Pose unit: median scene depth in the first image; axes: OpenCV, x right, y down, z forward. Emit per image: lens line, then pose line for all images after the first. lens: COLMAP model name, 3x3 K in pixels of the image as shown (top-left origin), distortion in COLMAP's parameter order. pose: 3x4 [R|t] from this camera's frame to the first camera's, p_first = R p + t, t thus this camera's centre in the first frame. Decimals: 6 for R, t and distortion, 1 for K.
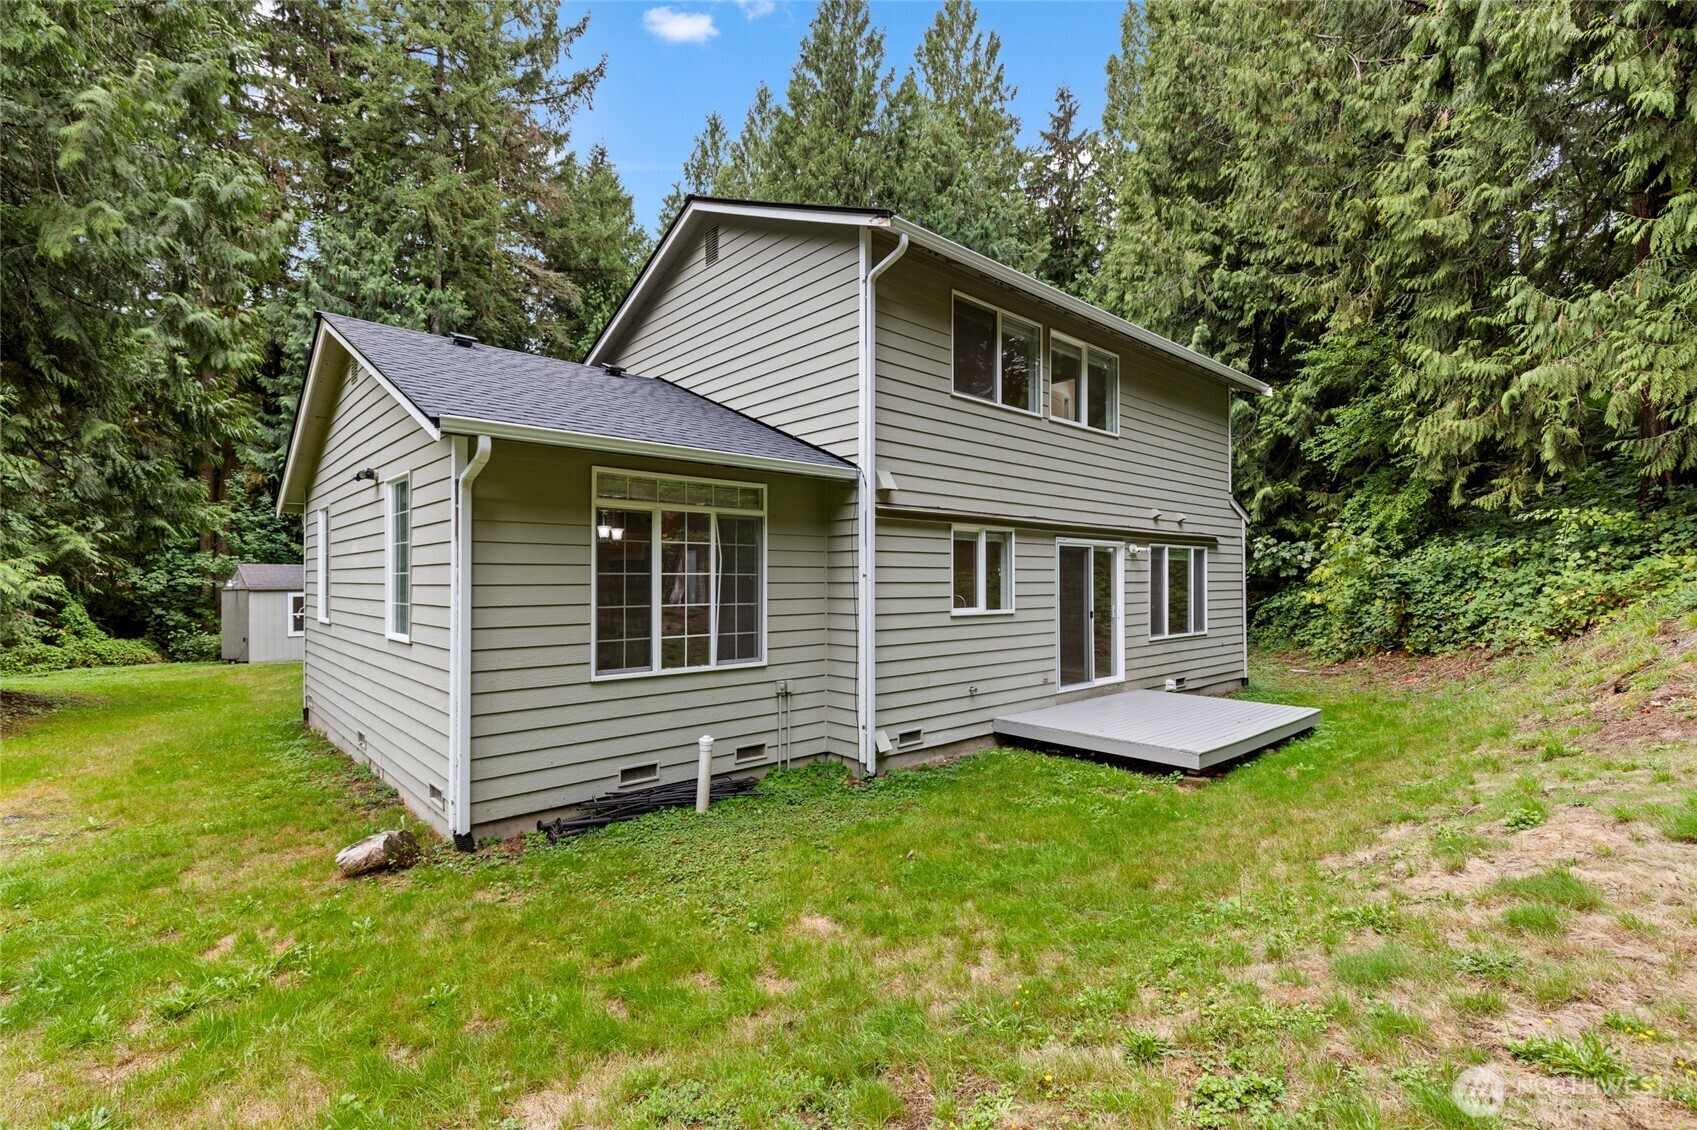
lens RADIAL K [[763.4, 0, 845.1], [0, 763.4, 564.9], [0, 0, 1]] dist [0.010077, -0.002020]
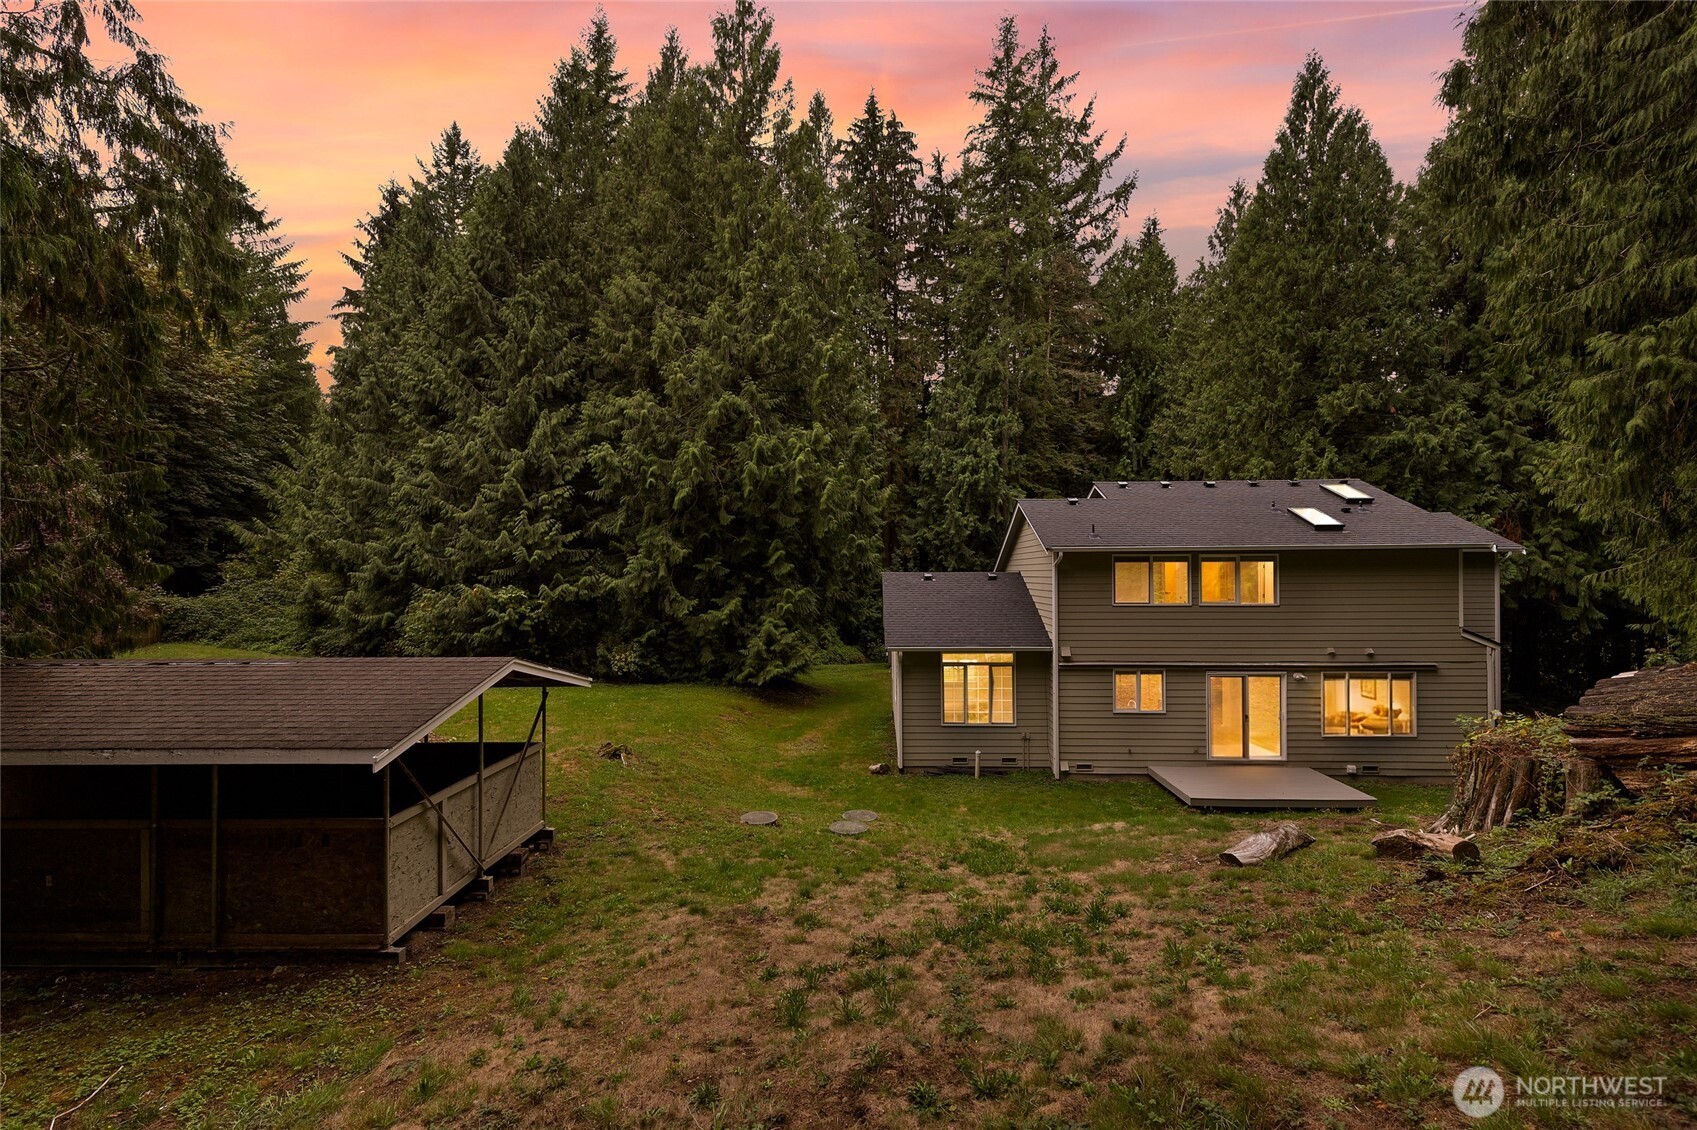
lens RADIAL K [[763.4, 0, 847.6], [0, 763.4, 565.8], [0, 0, 1]] dist [0.010077, -0.002020]
pose [[0.715091, -0.004533, -0.699017, 1.048604], [0.016728, 0.999804, 0.010629, -0.358373], [0.698831, -0.019293, 0.715026, -0.957854]]
